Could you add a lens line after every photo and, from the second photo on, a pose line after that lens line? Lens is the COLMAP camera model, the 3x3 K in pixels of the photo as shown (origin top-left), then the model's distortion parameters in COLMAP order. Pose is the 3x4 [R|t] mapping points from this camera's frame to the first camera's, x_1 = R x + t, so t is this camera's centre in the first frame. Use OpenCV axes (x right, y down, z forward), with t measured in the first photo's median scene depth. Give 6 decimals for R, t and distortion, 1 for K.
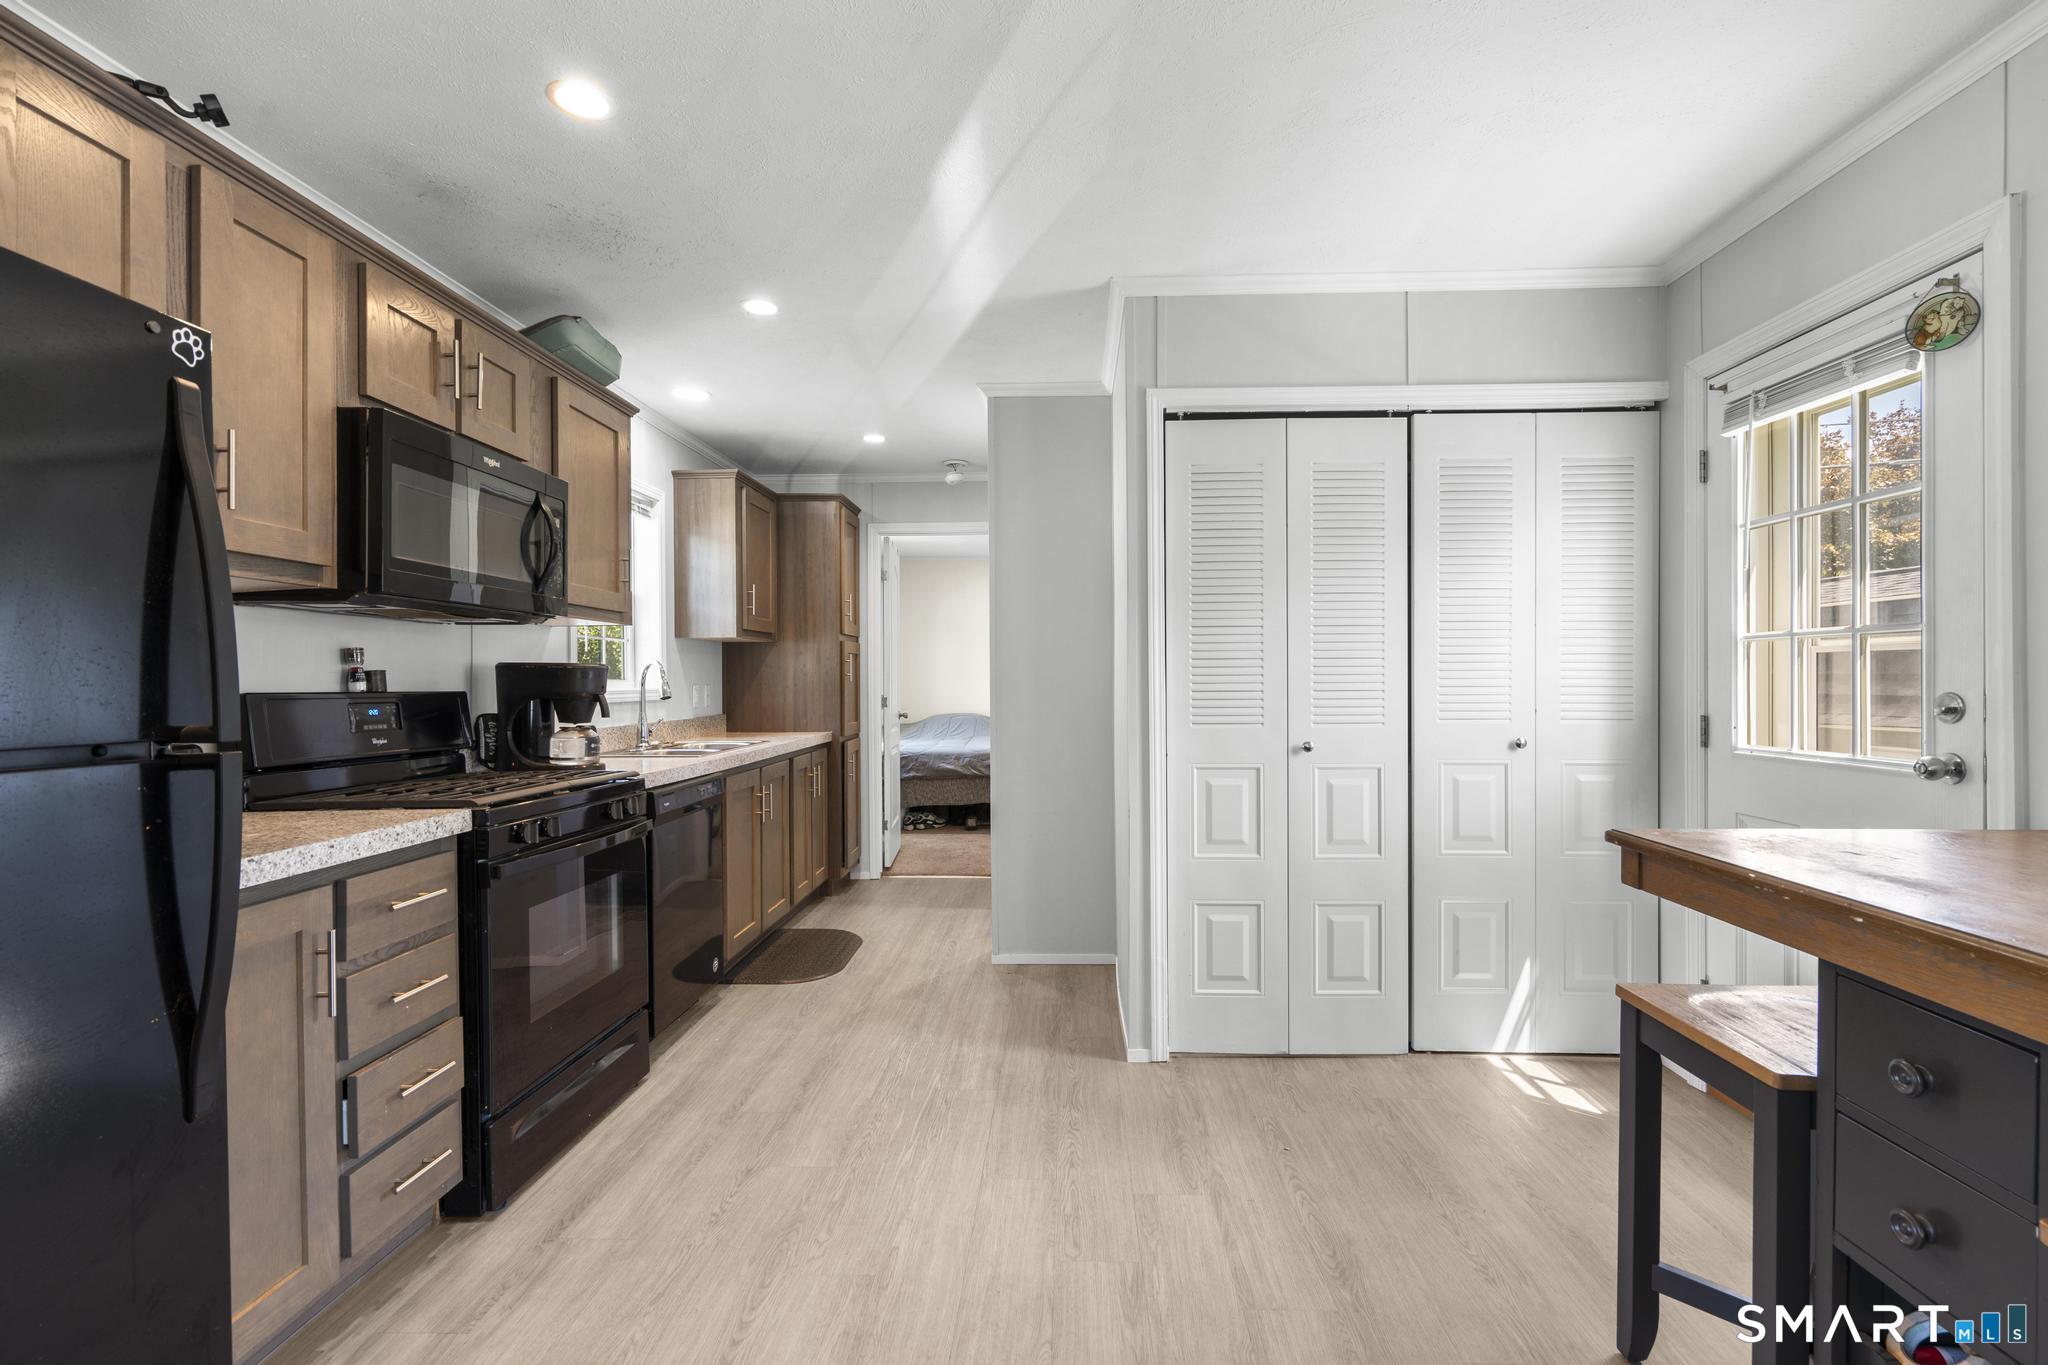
lens RADIAL K [[924.1, 0, 1029.1], [0, 924.1, 680.3], [0, 0, 1]] dist [-0.004412, 0.002639]
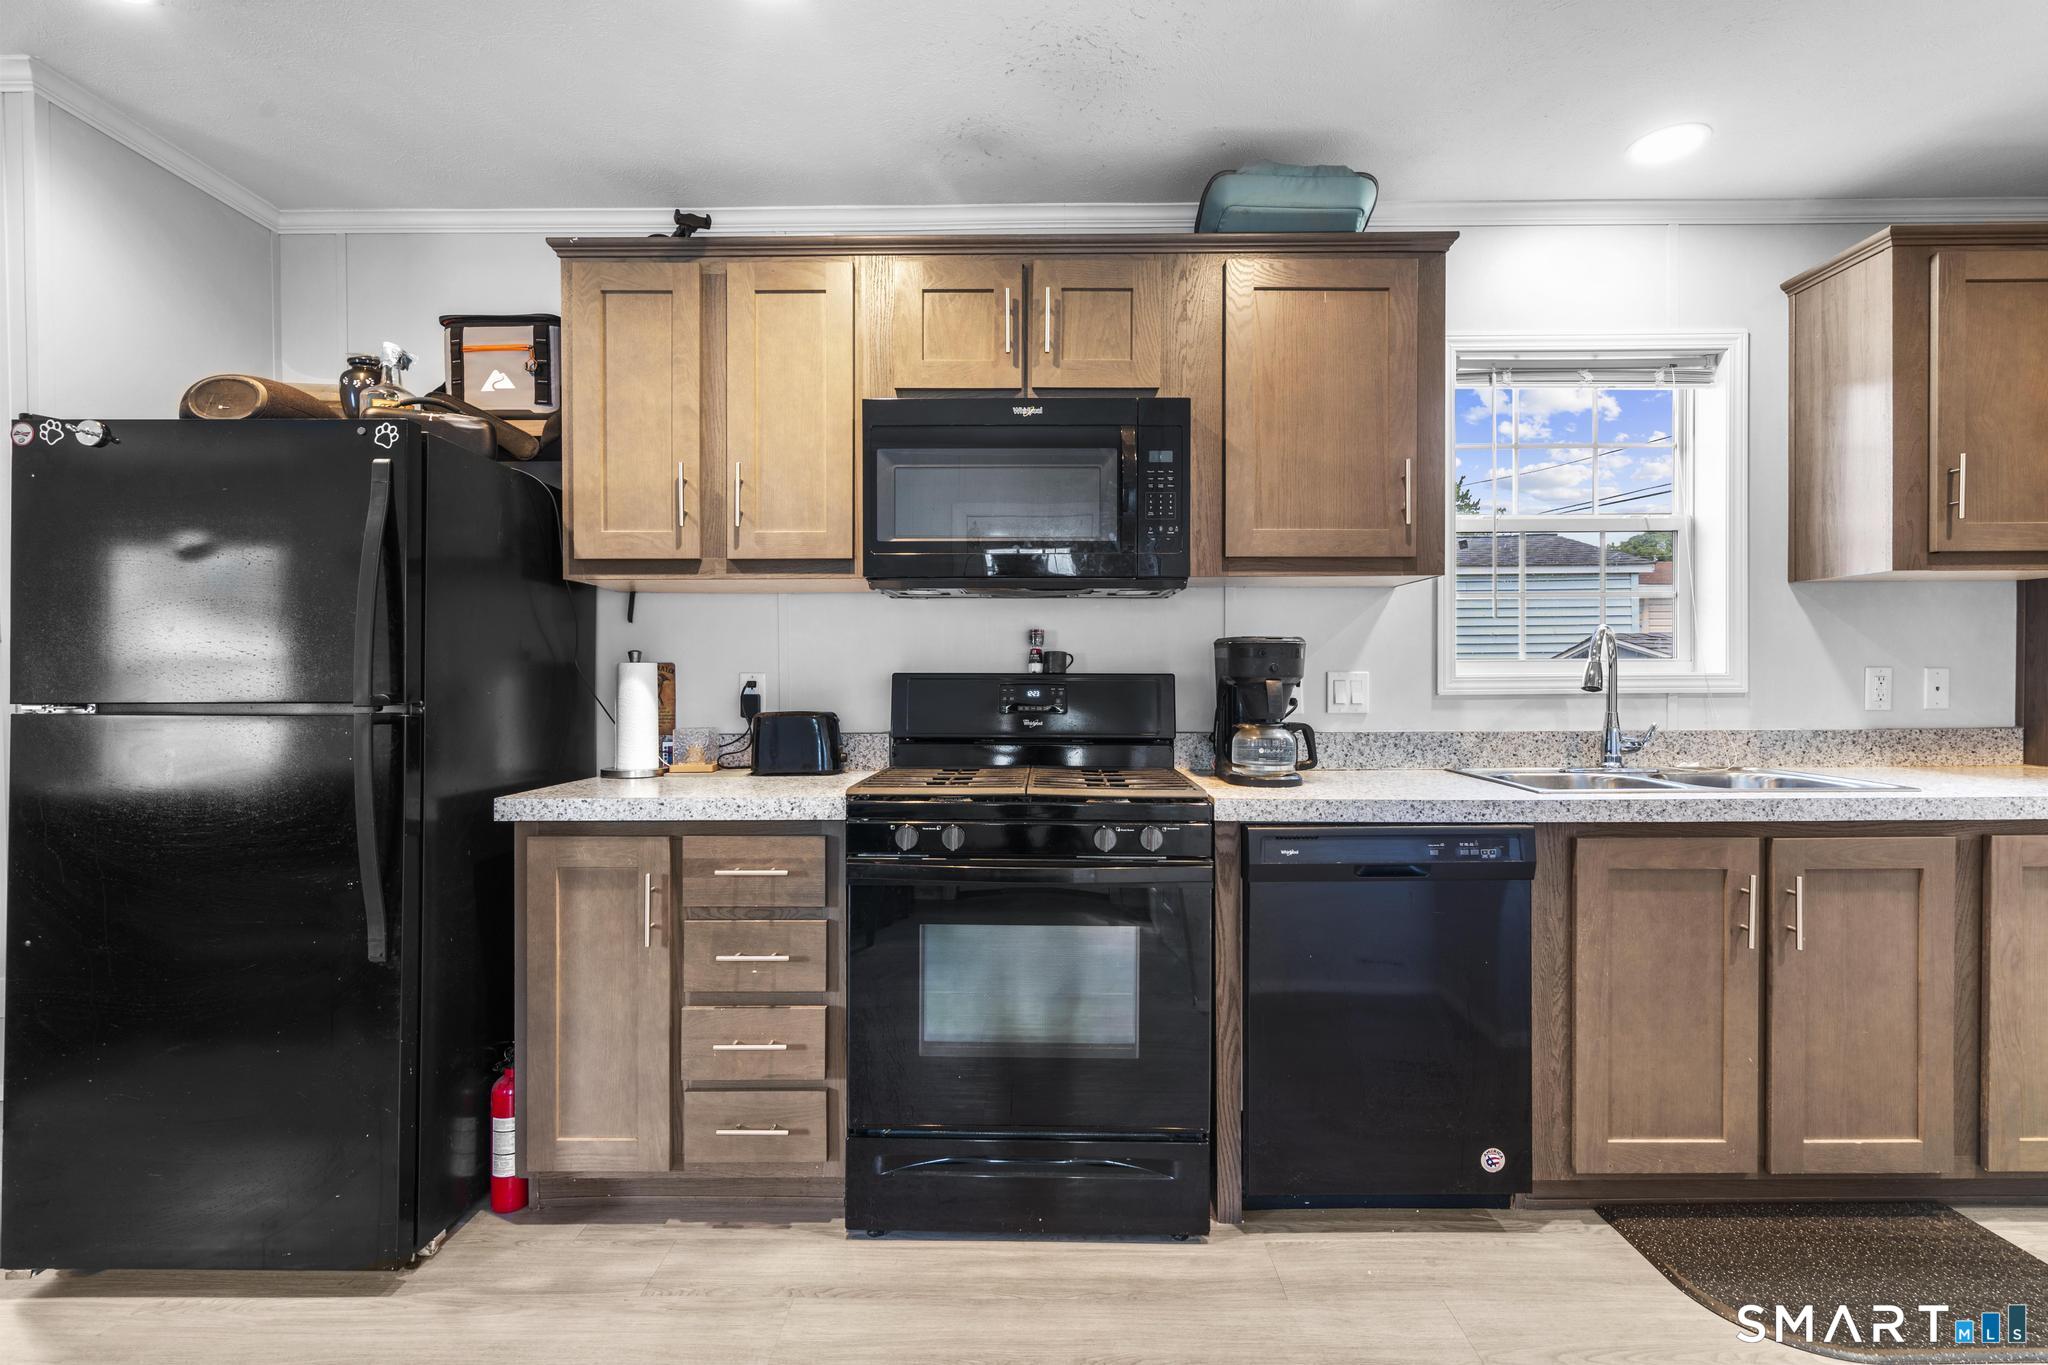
lens RADIAL K [[924.1, 0, 1034.2], [0, 924.1, 681.5], [0, 0, 1]] dist [-0.004412, 0.002639]
pose [[0.036738, 0.017058, -0.999179, 0.258974], [0.004096, 0.999843, 0.017220, 0.003709], [0.999317, -0.004725, 0.036663, 0.854904]]
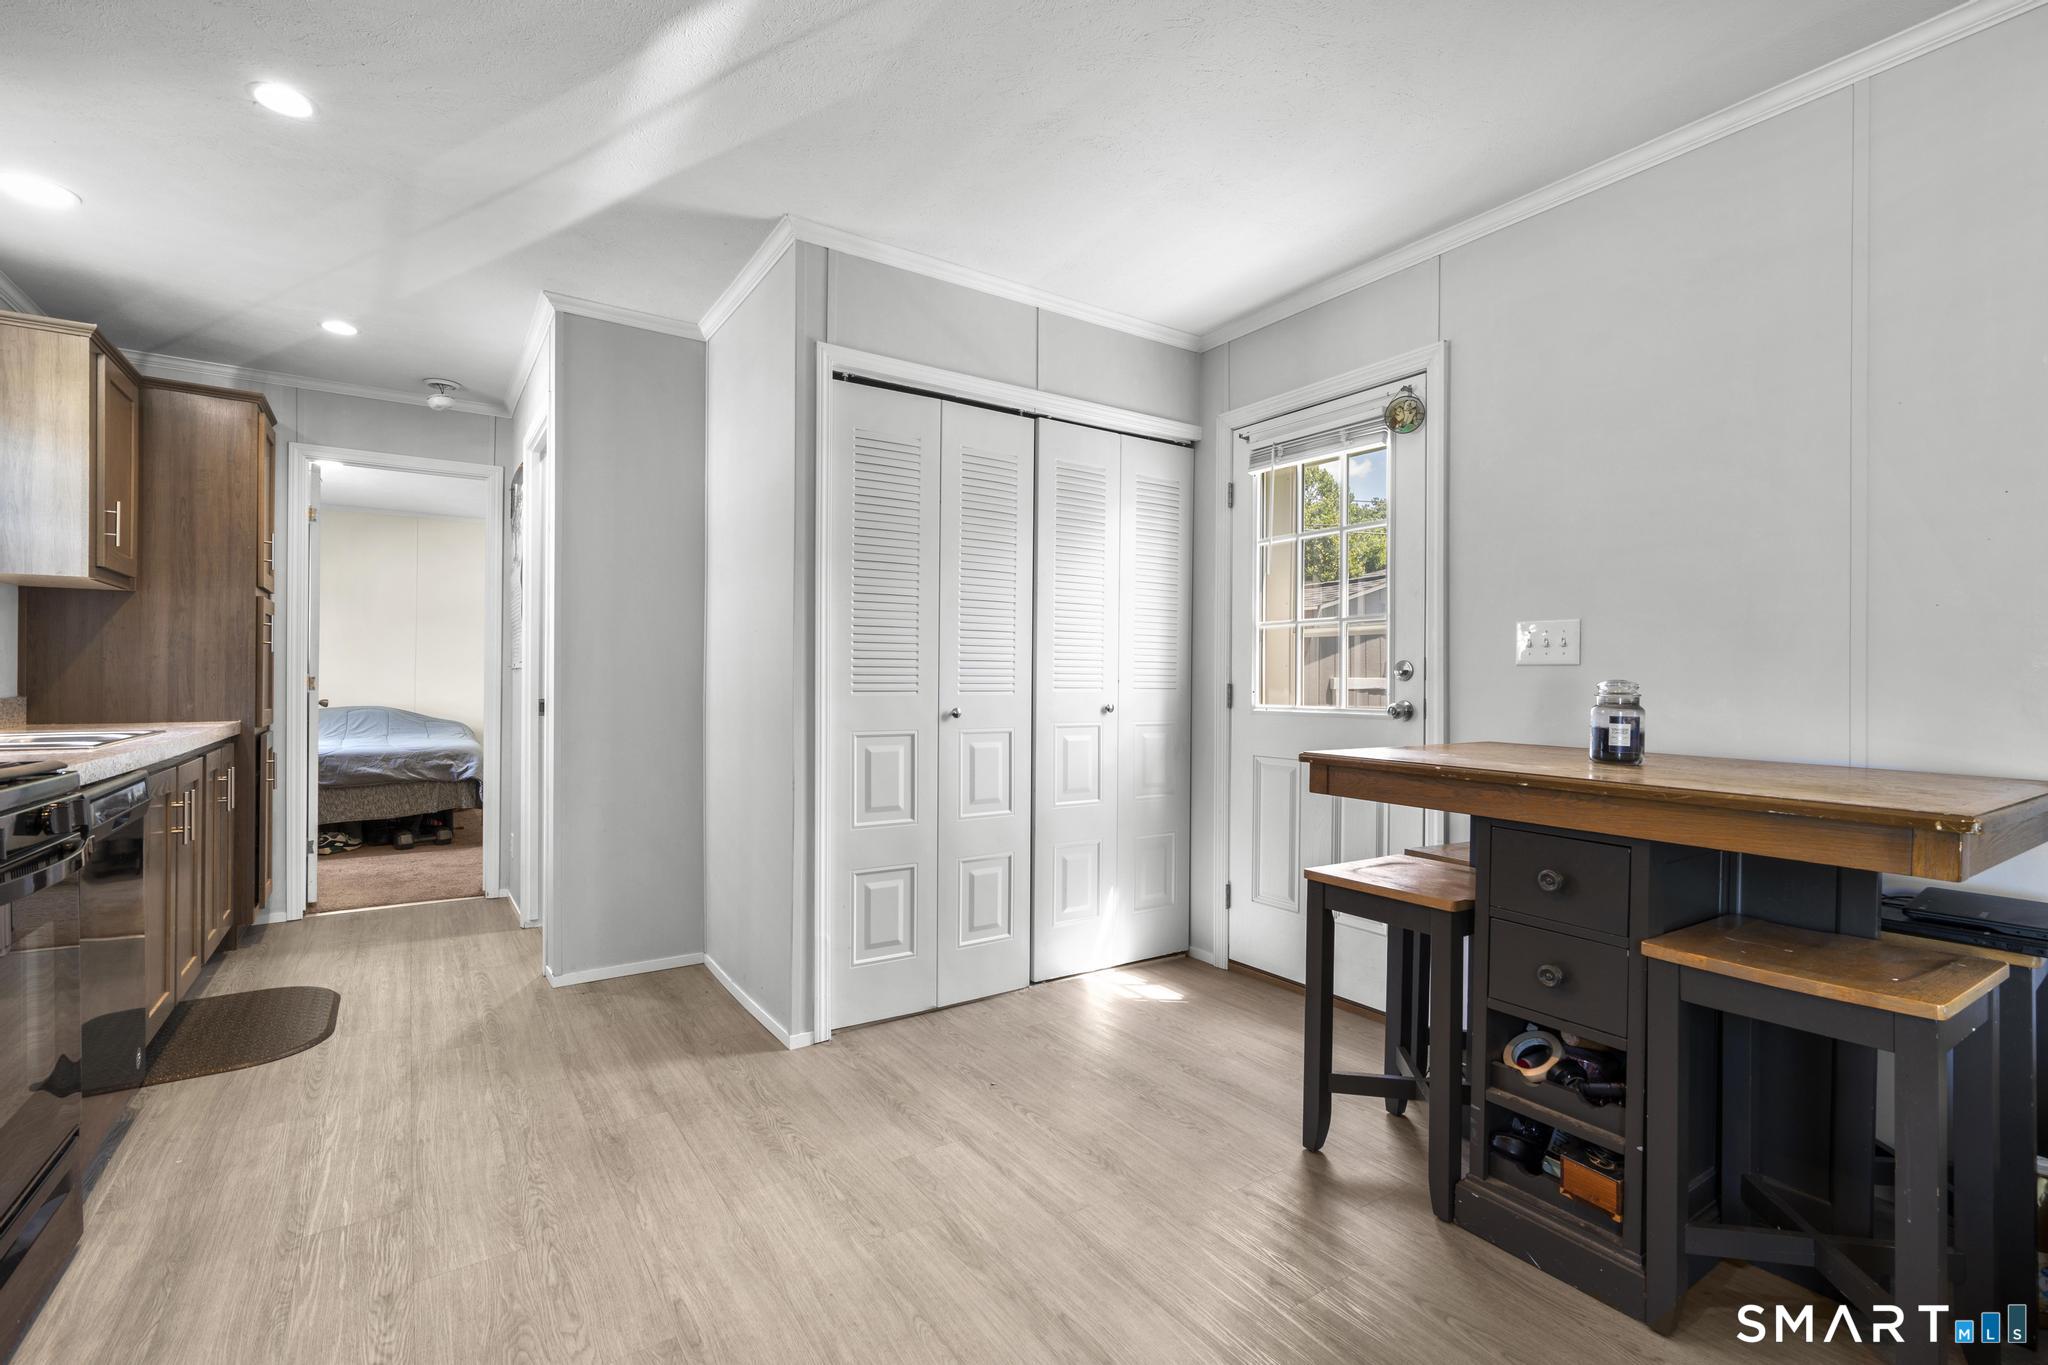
lens RADIAL K [[924.1, 0, 1031.8], [0, 924.1, 681.8], [0, 0, 1]] dist [-0.004412, 0.002639]
pose [[0.803812, 0.009571, 0.594807, -0.269706], [-0.009266, 0.999951, -0.003568, 0.040527], [-0.594812, -0.002644, 0.803861, 0.100946]]
